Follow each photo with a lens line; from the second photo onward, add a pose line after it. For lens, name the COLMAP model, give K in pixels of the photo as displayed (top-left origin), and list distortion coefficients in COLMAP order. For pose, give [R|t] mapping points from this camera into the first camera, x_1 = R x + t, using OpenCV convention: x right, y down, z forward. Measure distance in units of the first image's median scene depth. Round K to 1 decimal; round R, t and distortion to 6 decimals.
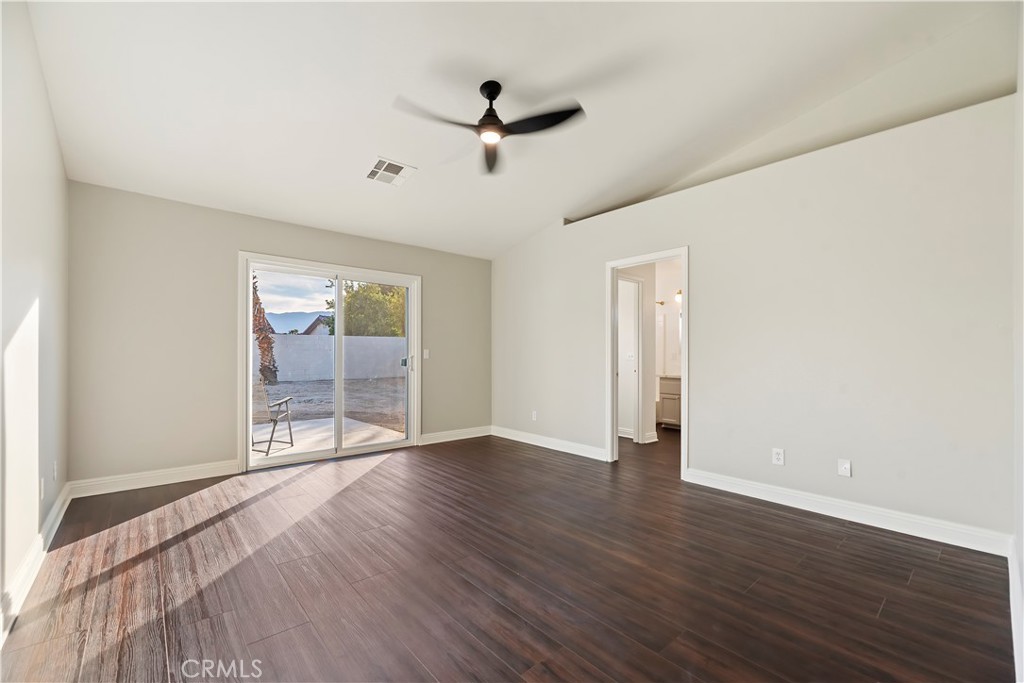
lens RADIAL K [[428.5, 0, 527.7], [0, 428.5, 333.1], [0, 0, 1]] dist [-0.001285, 0.000078]
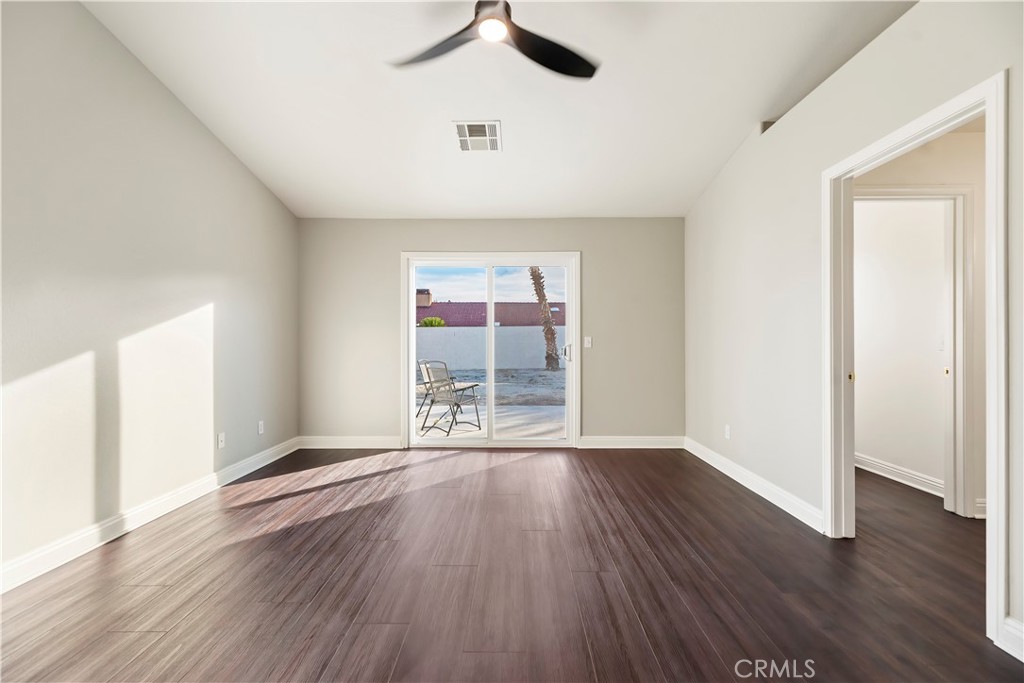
lens RADIAL K [[422.3, 0, 511.8], [0, 422.3, 335.1], [0, 0, 1]] dist [0.006550, 0.000371]
pose [[0.734351, -0.020066, -0.678473, 0.253852], [0.040099, 0.999100, 0.013854, 0.019450], [0.677584, -0.037380, 0.734495, 0.322588]]
